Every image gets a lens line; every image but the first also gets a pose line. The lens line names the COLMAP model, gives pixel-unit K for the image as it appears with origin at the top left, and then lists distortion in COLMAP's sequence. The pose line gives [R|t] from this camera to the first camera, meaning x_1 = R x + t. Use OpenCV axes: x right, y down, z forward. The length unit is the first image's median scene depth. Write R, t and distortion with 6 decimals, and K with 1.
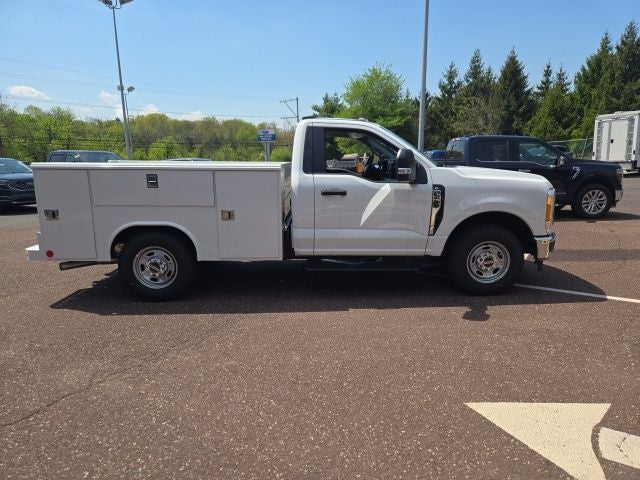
lens RADIAL K [[431.5, 0, 325.9], [0, 431.5, 238.8], [0, 0, 1]] dist [0.066788, -0.057166]
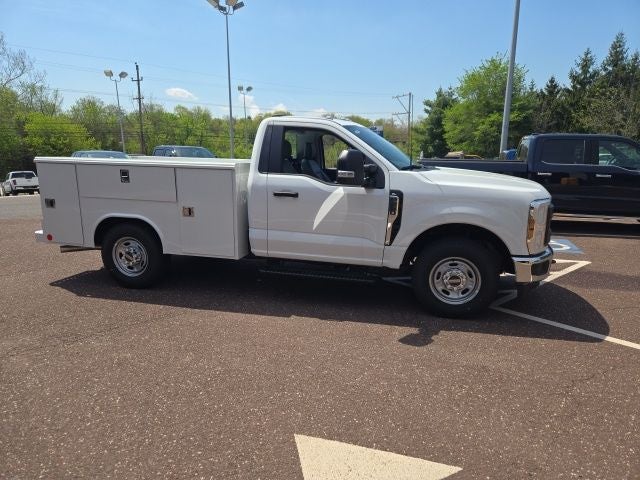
lens RADIAL K [[431.5, 0, 322.3], [0, 431.5, 242.2], [0, 0, 1]] dist [0.066788, -0.057166]
pose [[0.962301, 0.070873, -0.262590, 0.347262], [-0.066921, 0.997470, 0.023974, -0.027417], [0.263625, -0.005498, 0.964610, 0.087934]]
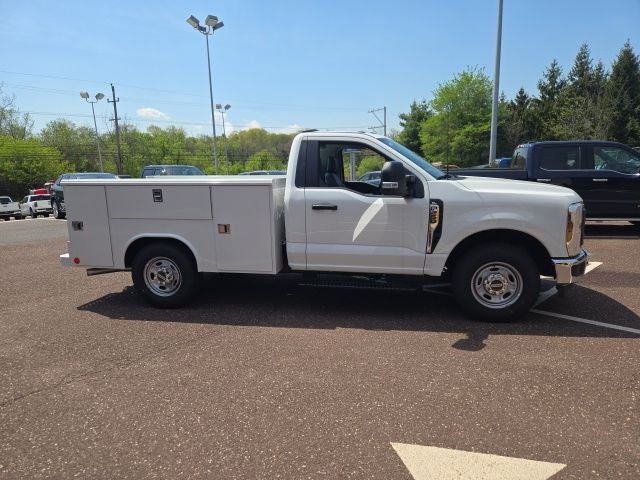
lens RADIAL K [[431.5, 0, 321.2], [0, 431.5, 242.3], [0, 0, 1]] dist [0.066788, -0.057166]
pose [[0.975677, 0.022232, -0.218084, 0.218771], [-0.025204, 0.999623, -0.010859, -0.016037], [0.217761, 0.016091, 0.975870, 0.045198]]
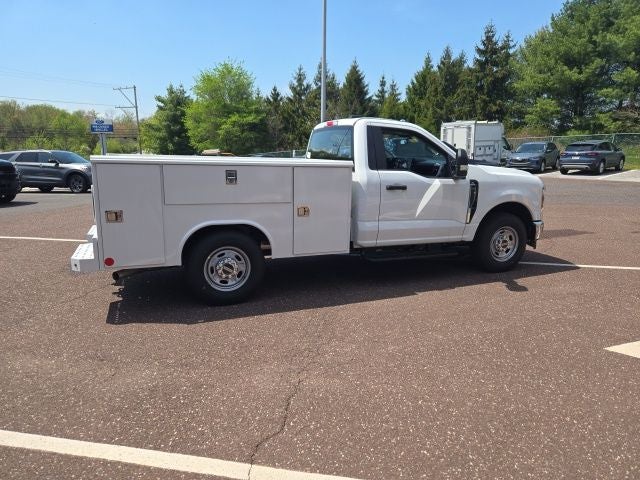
lens RADIAL K [[431.5, 0, 322.4], [0, 431.5, 234.1], [0, 0, 1]] dist [0.066788, -0.057166]
pose [[0.933862, -0.046482, 0.354600, -0.533563], [0.047687, 0.998848, 0.005347, -0.004278], [-0.354440, 0.011916, 0.935003, 0.047836]]
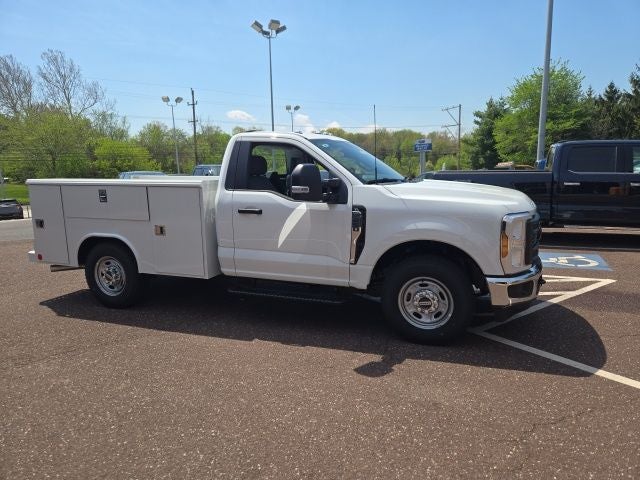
lens RADIAL K [[431.5, 0, 331.3], [0, 431.5, 233.8], [0, 0, 1]] dist [0.066788, -0.057166]
pose [[0.928983, 0.046563, -0.367182, 0.508272], [-0.058577, 0.998048, -0.021637, -0.046832], [0.365458, 0.041609, 0.929897, 0.195045]]
